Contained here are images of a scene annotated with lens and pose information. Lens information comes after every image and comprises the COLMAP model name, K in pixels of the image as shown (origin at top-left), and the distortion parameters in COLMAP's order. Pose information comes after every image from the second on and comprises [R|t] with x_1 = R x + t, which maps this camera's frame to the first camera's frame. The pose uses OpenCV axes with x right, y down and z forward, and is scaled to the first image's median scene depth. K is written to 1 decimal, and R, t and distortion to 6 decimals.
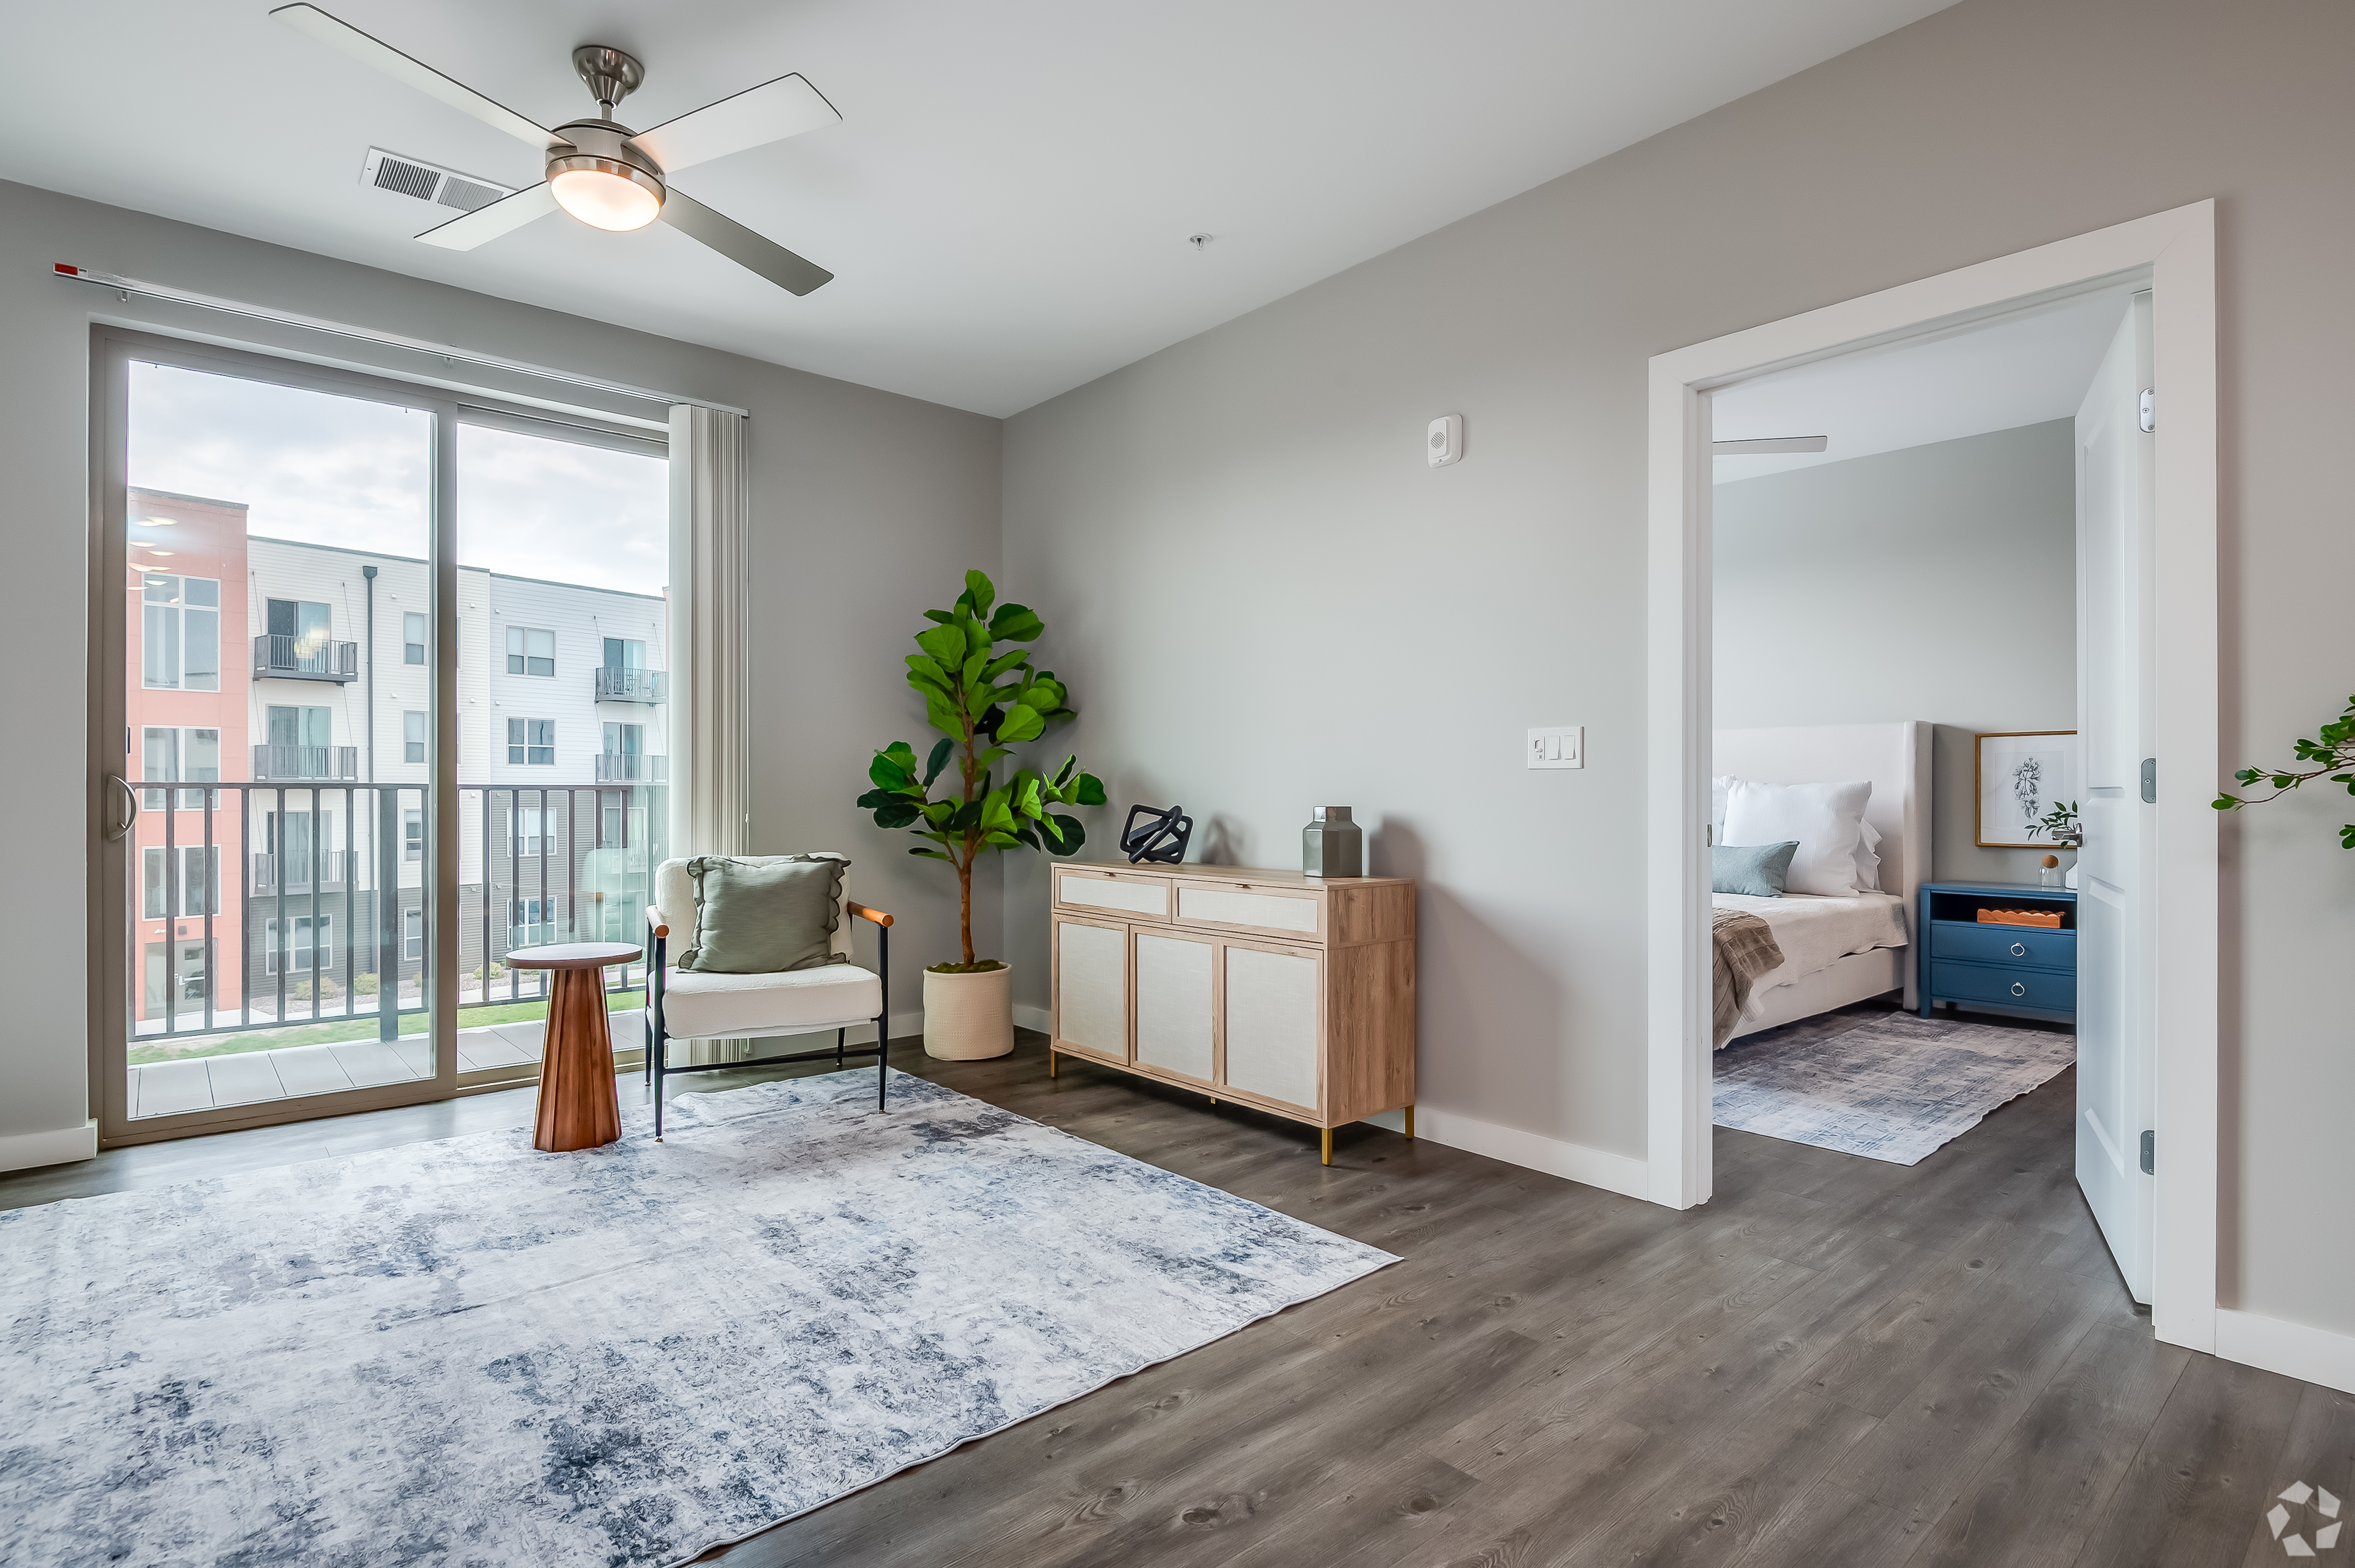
lens RADIAL K [[1186.9, 0, 1181.9], [0, 1186.9, 788.8], [0, 0, 1]] dist [0.005902, -0.011724]
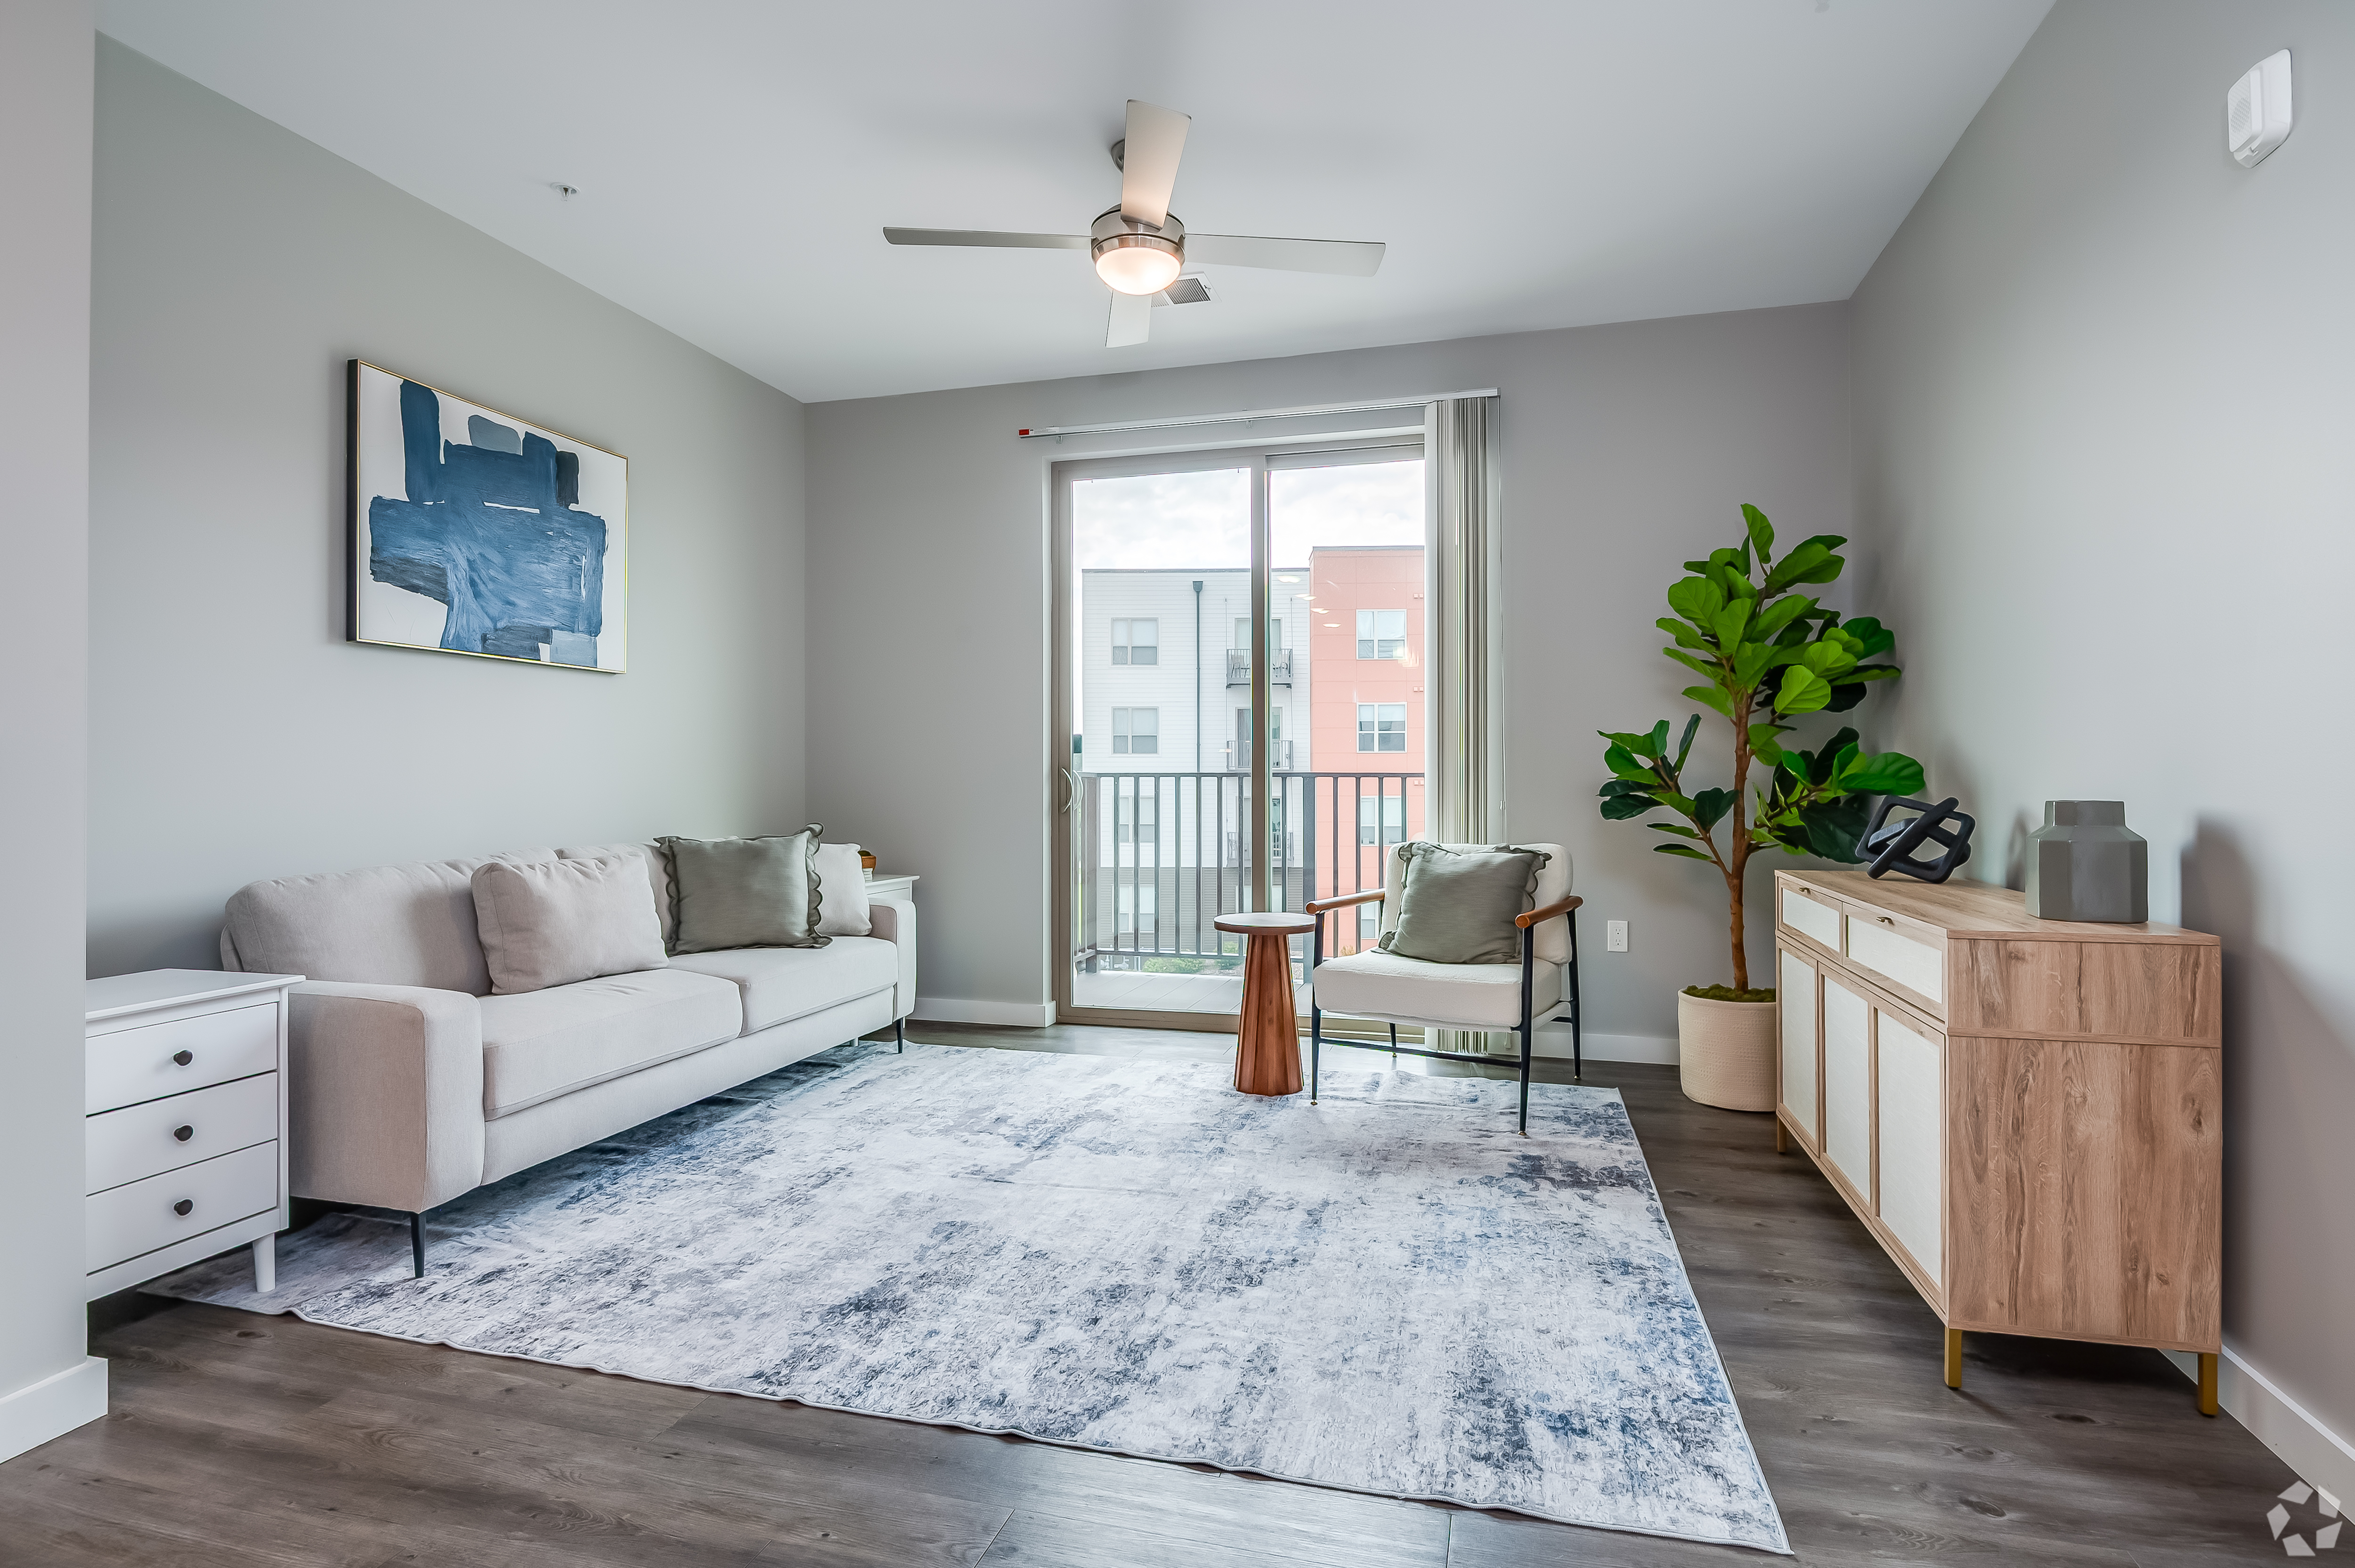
lens RADIAL K [[1186.9, 0, 1174.2], [0, 1186.9, 771.0], [0, 0, 1]] dist [0.005902, -0.011724]
pose [[0.543401, -0.007502, -0.839440, 0.425750], [0.002747, 0.999971, -0.007158, 0.003367], [0.839469, 0.001584, 0.543405, 0.337402]]
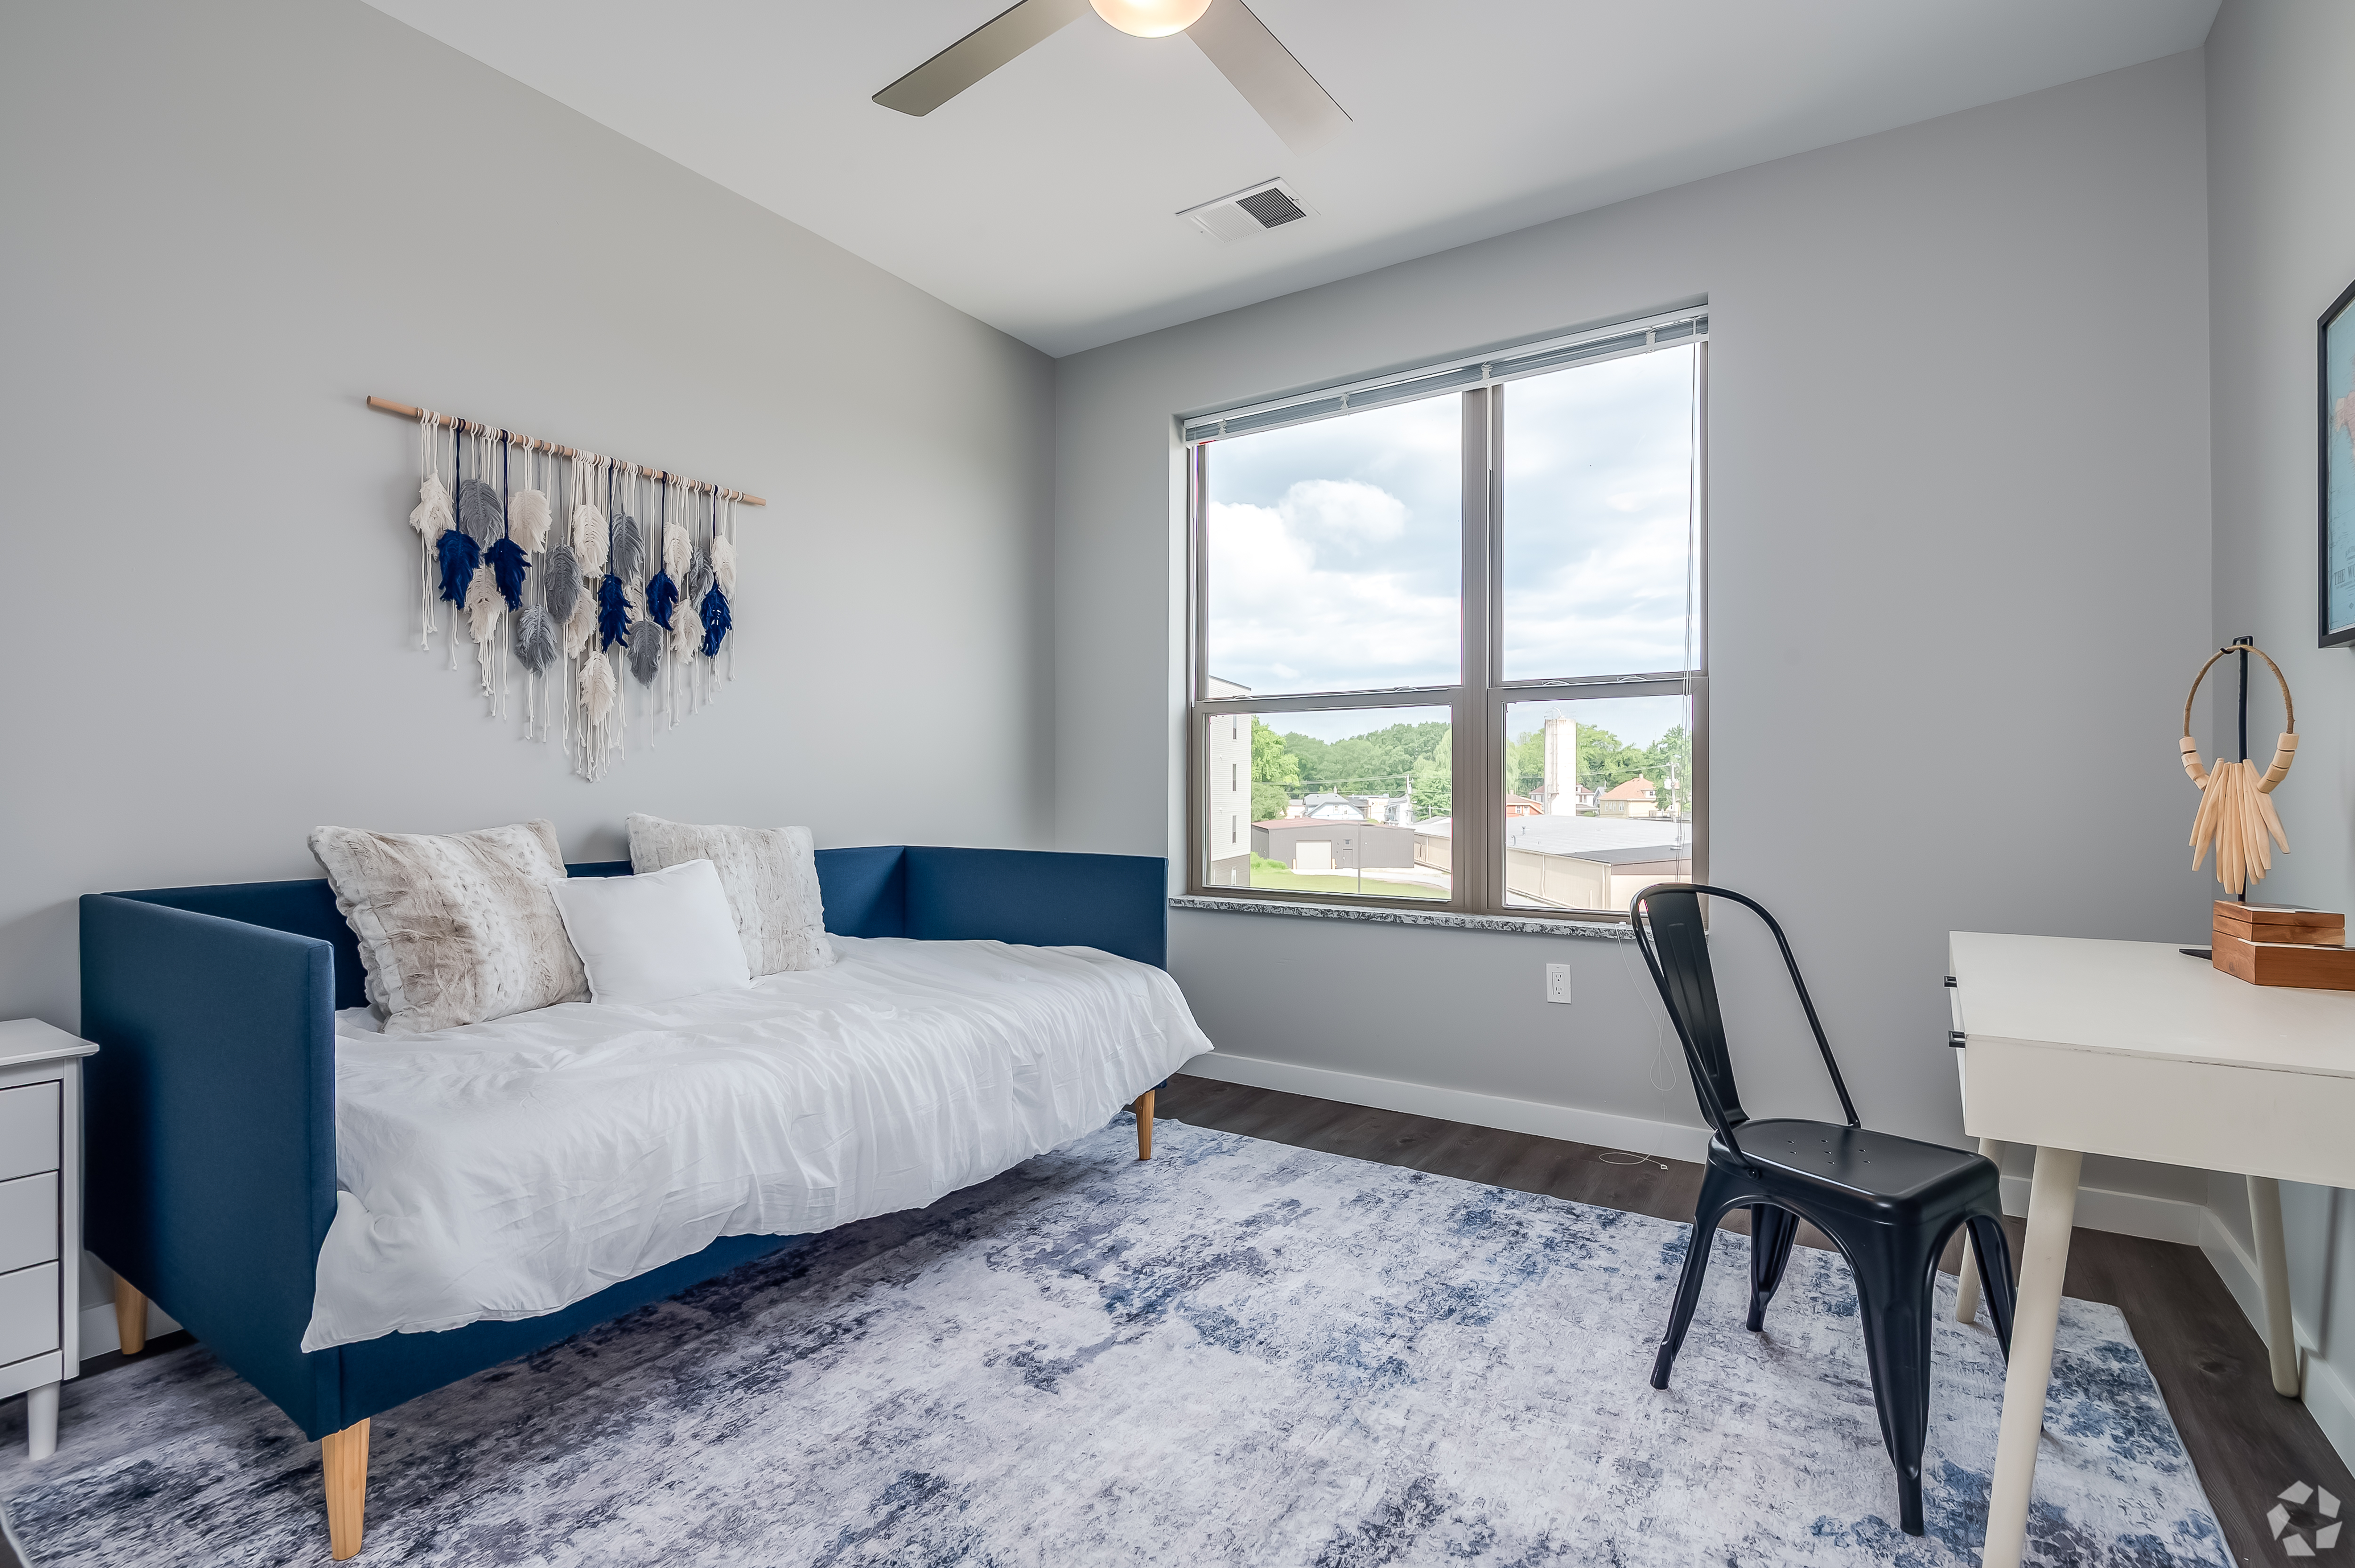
lens RADIAL K [[1102.0, 0, 1183.1], [0, 1102.0, 783.4], [0, 0, 1]] dist [0.001049, -0.001007]
pose [[0.274206, -0.000913, -0.961670, 0.140122], [0.000197, 1.000000, -0.000893, 0.002020], [0.961671, 0.000056, 0.274206, 0.645427]]
